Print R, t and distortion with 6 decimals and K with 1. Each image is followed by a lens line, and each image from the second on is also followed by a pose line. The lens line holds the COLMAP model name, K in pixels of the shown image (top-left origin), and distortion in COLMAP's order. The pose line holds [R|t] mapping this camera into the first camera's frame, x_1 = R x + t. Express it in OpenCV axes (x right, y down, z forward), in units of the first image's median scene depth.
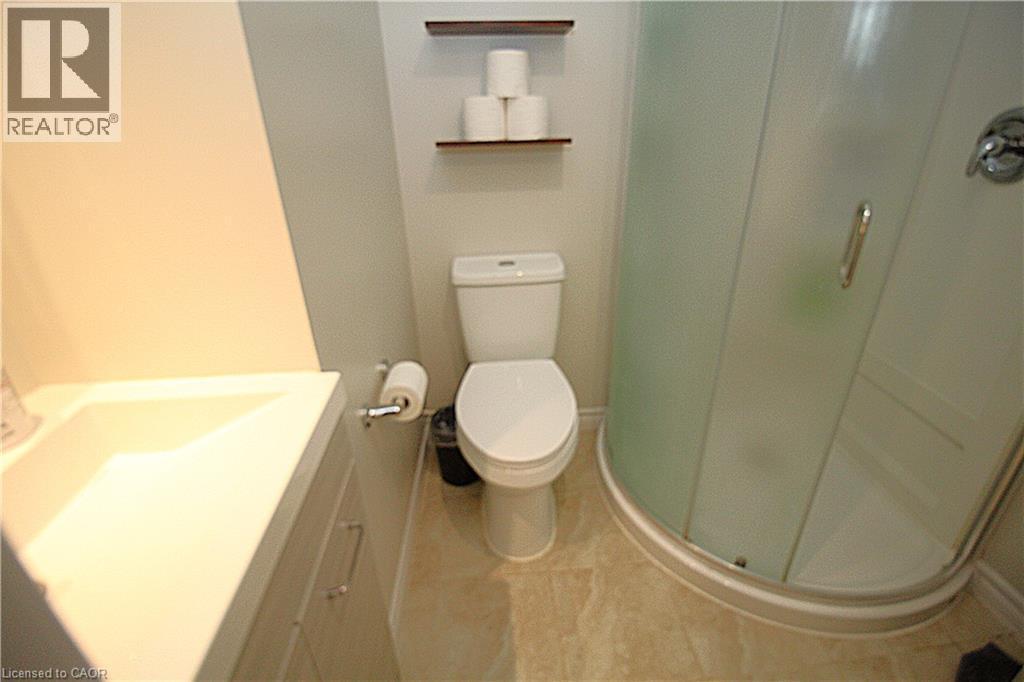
lens RADIAL K [[479.1, 0, 513.6], [0, 479.1, 334.6], [0, 0, 1]] dist [-0.002934, -0.000670]
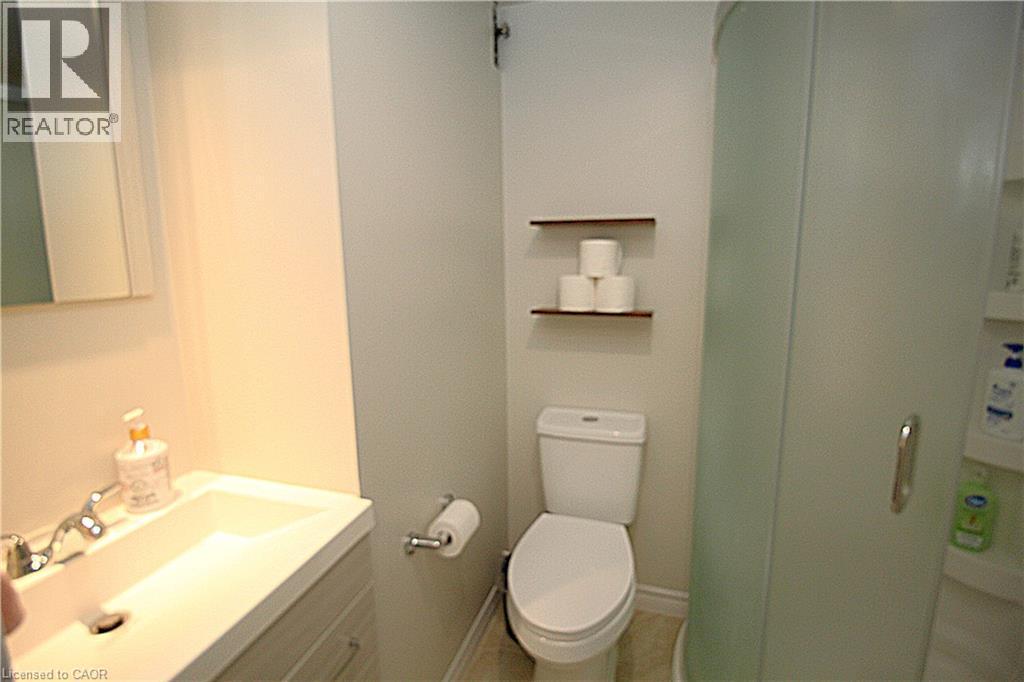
lens RADIAL K [[479.1, 0, 513.6], [0, 479.1, 334.6], [0, 0, 1]] dist [-0.002934, -0.000670]
pose [[0.932842, 0.072461, -0.352923, 0.215131], [-0.165766, 0.956047, -0.241860, -0.052522], [0.319886, 0.284120, 0.903852, -0.062499]]
